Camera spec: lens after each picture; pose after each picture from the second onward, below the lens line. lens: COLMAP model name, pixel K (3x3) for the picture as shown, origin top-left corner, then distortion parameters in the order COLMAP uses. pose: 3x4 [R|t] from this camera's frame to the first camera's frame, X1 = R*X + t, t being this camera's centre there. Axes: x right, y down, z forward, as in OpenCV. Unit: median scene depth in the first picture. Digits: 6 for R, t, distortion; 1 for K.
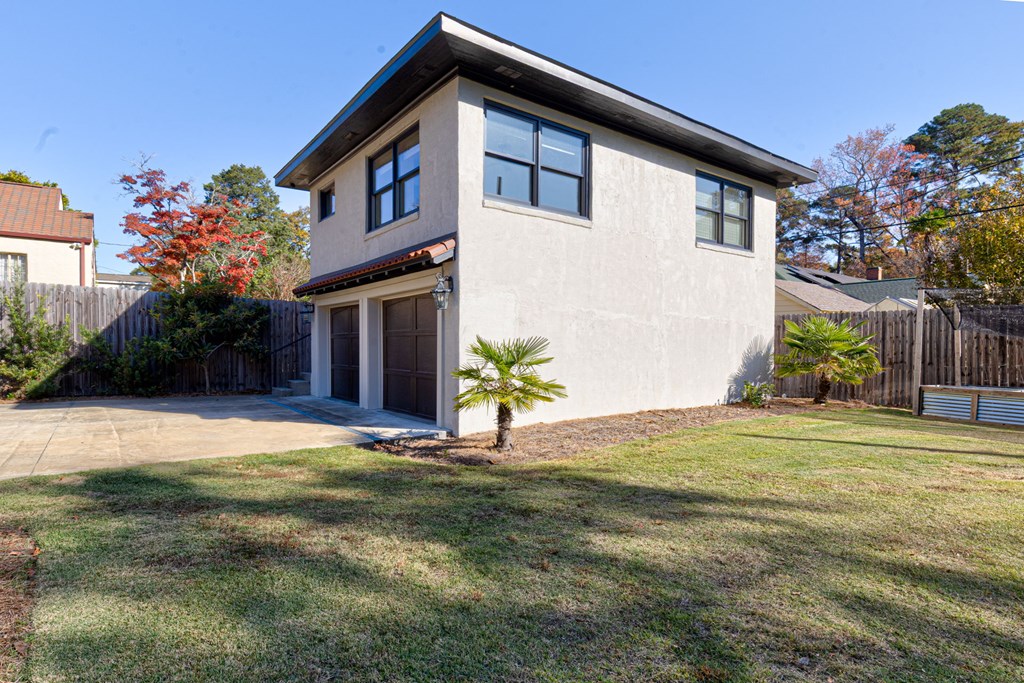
lens RADIAL K [[538.8, 0, 512.0], [0, 538.8, 341.5], [0, 0, 1]] dist [0.002071, 0.000331]
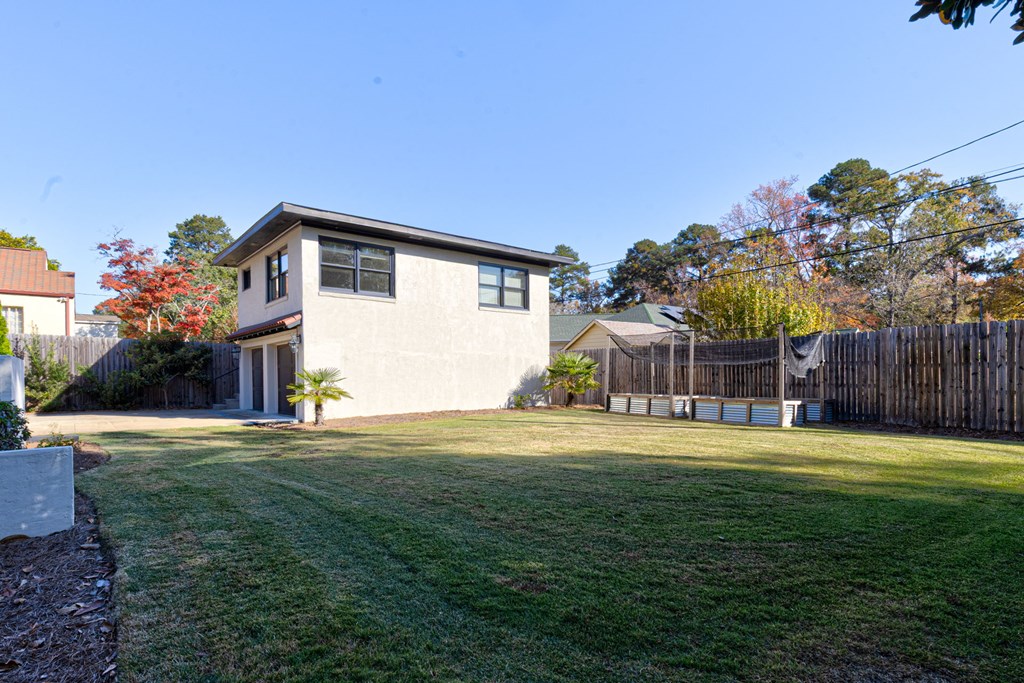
lens RADIAL K [[527.2, 0, 511.6], [0, 527.2, 369.0], [0, 0, 1]] dist [0.003563, -0.000359]
pose [[0.998628, -0.011699, 0.051039, 0.314241], [0.011911, 0.999922, -0.003857, 0.006807], [-0.050990, 0.004459, 0.998689, -0.503988]]
